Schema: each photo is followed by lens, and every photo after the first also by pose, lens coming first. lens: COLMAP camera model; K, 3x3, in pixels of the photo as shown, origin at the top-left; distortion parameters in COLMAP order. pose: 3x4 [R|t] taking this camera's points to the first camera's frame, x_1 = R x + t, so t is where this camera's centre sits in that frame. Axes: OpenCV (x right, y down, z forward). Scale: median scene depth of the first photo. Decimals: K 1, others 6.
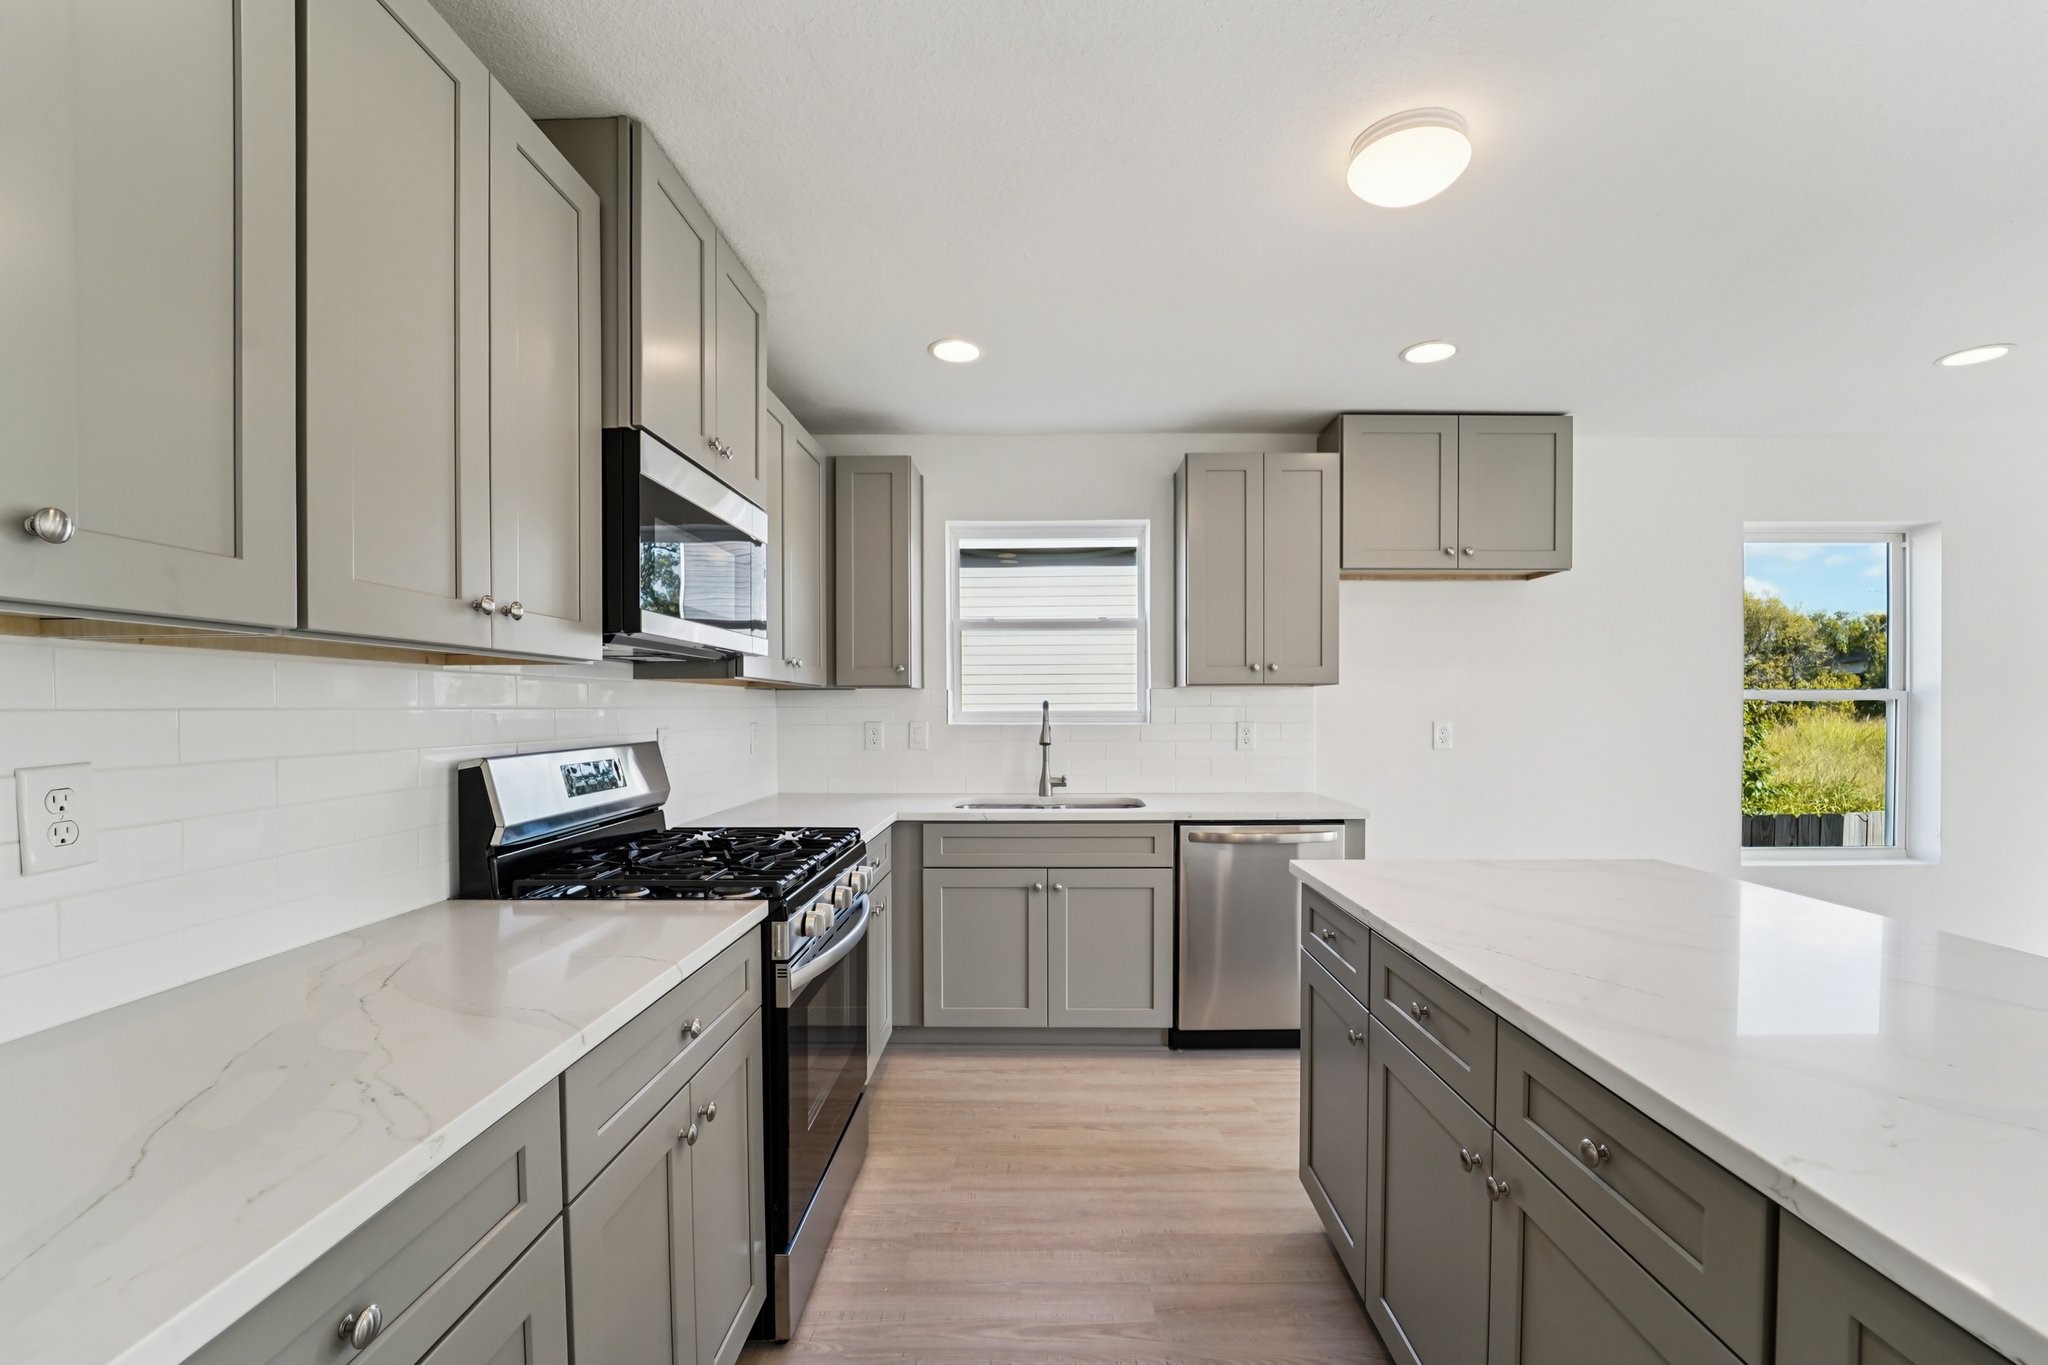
lens RADIAL K [[847.6, 0, 1030.7], [0, 847.6, 718.5], [0, 0, 1]] dist [-0.019782, 0.001884]
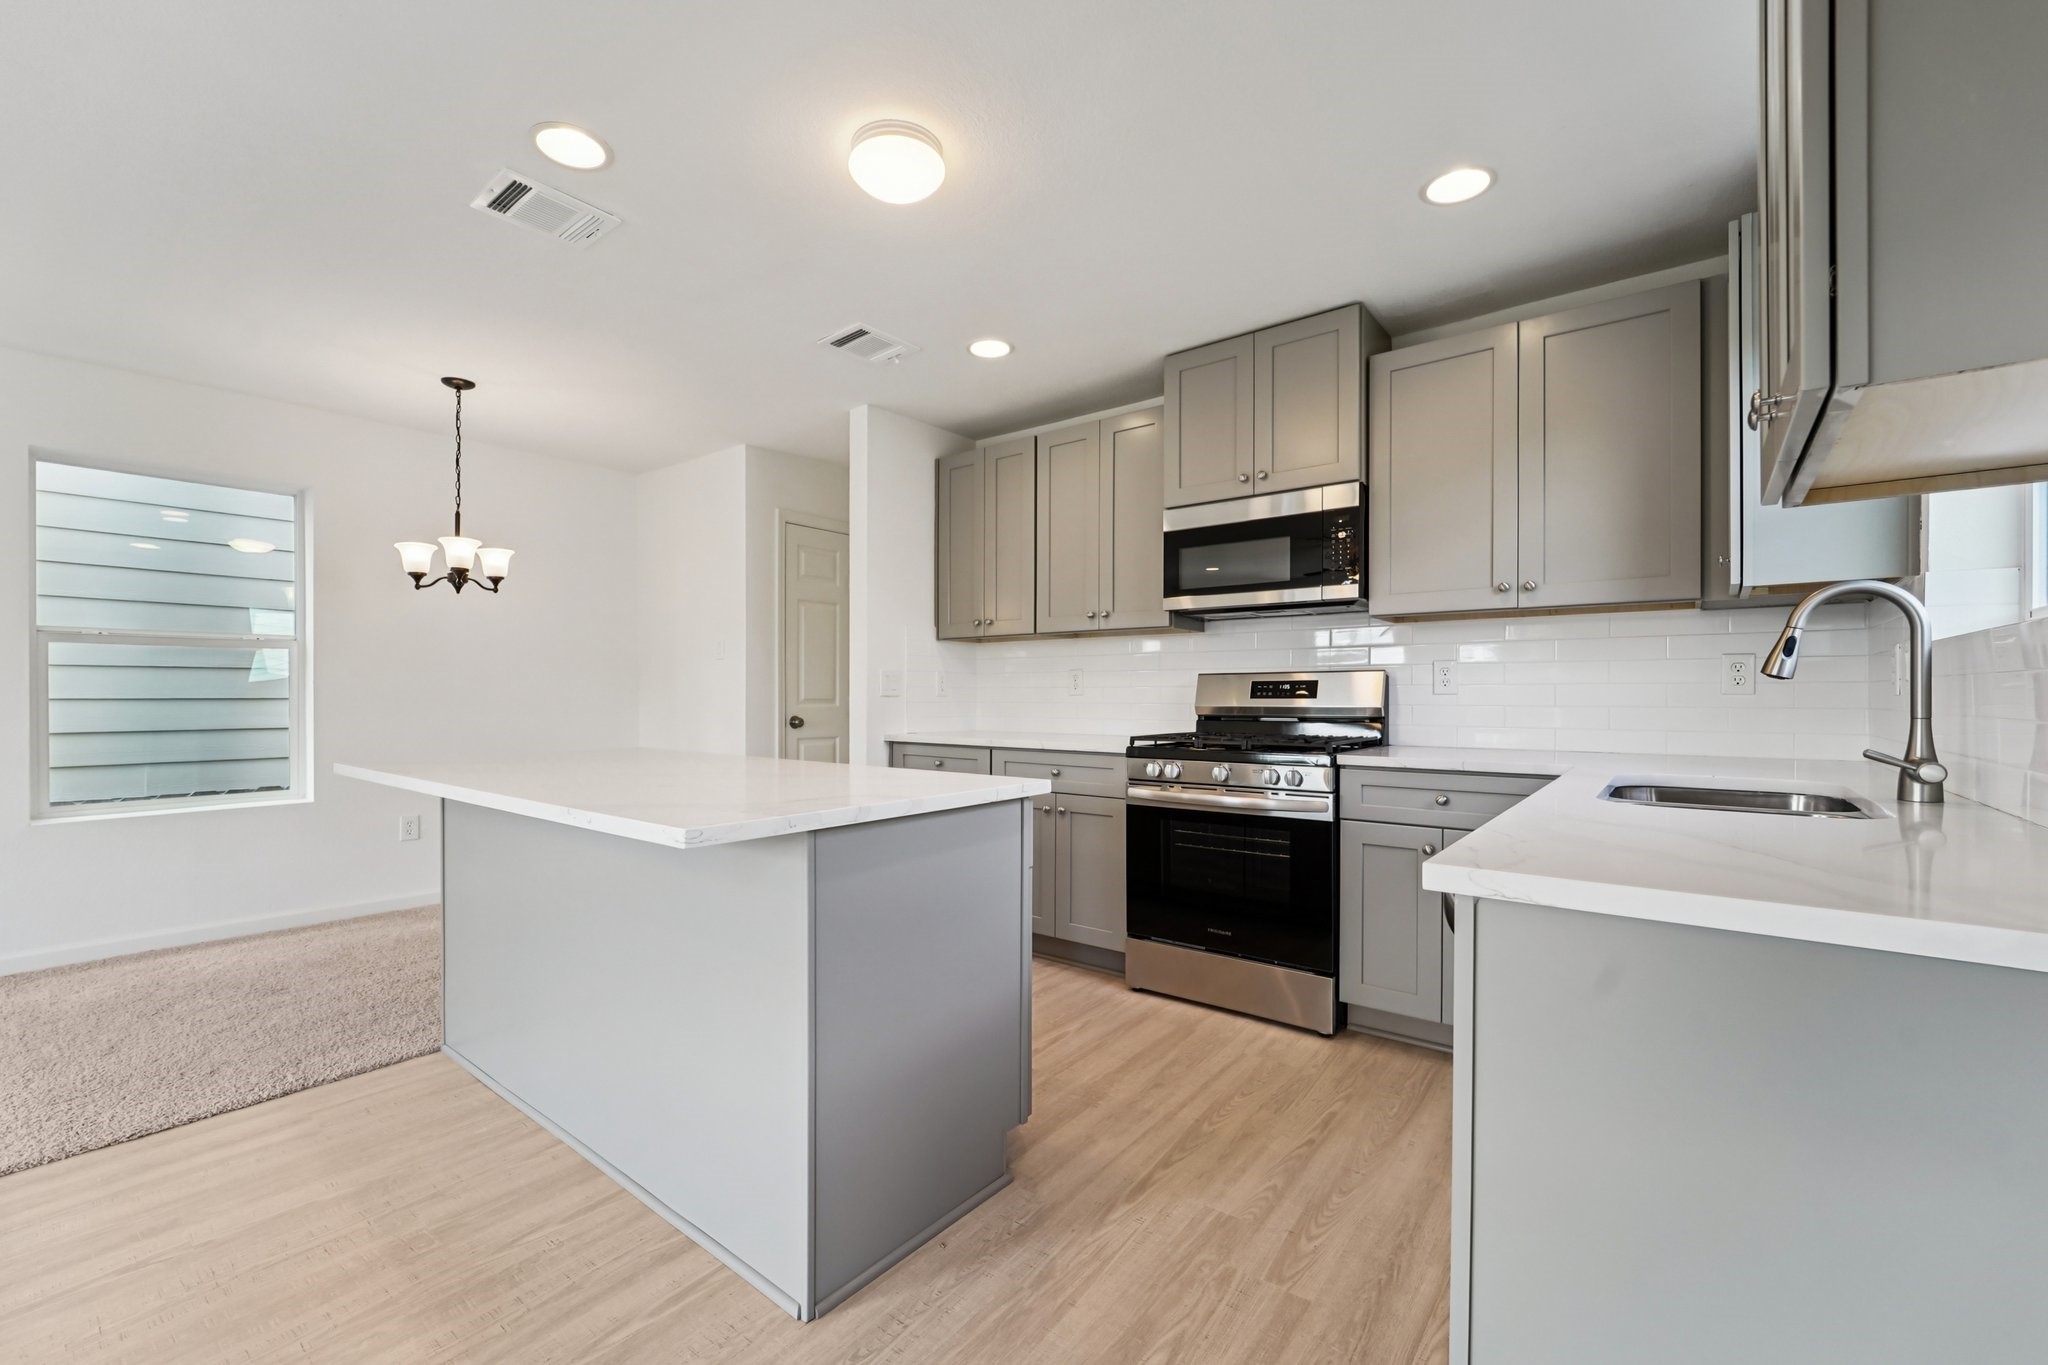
lens RADIAL K [[847.6, 0, 1010.4], [0, 847.6, 698.6], [0, 0, 1]] dist [-0.019782, 0.001884]
pose [[-0.614515, 0.006080, -0.788882, 0.736364], [-0.009795, 0.999834, 0.015335, 0.044310], [0.788844, 0.017151, -0.614354, 1.060190]]
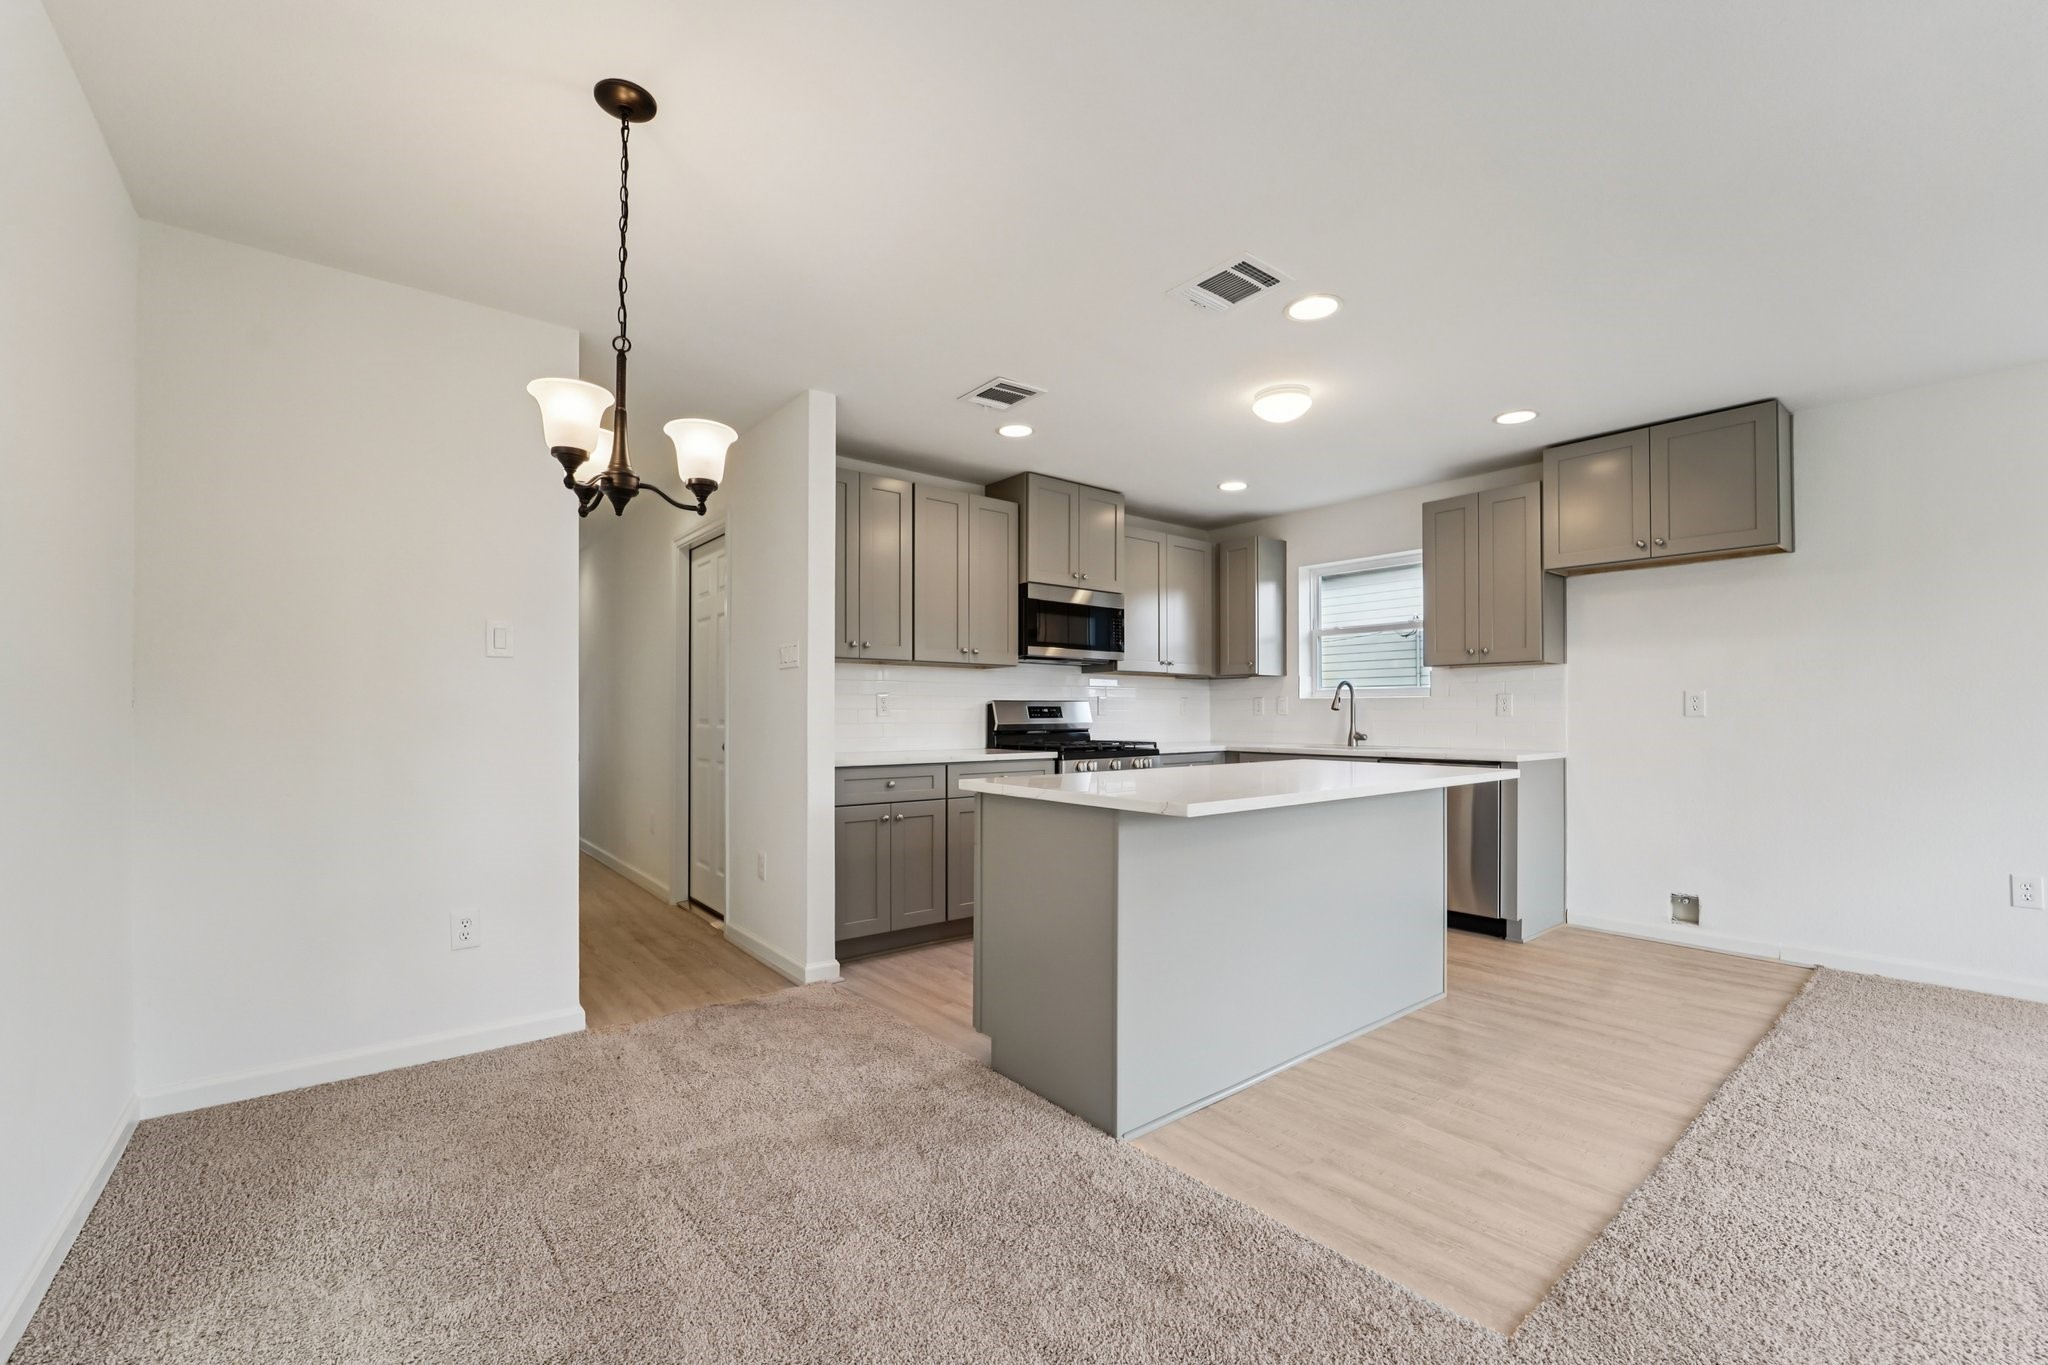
lens RADIAL K [[847.6, 0, 1018.2], [0, 847.6, 713.4], [0, 0, 1]] dist [-0.019782, 0.001884]
pose [[0.635156, 0.001743, -0.772382, 0.917964], [-0.012541, 0.999889, -0.008056, 0.062764], [0.772282, 0.014803, 0.635107, -0.439471]]
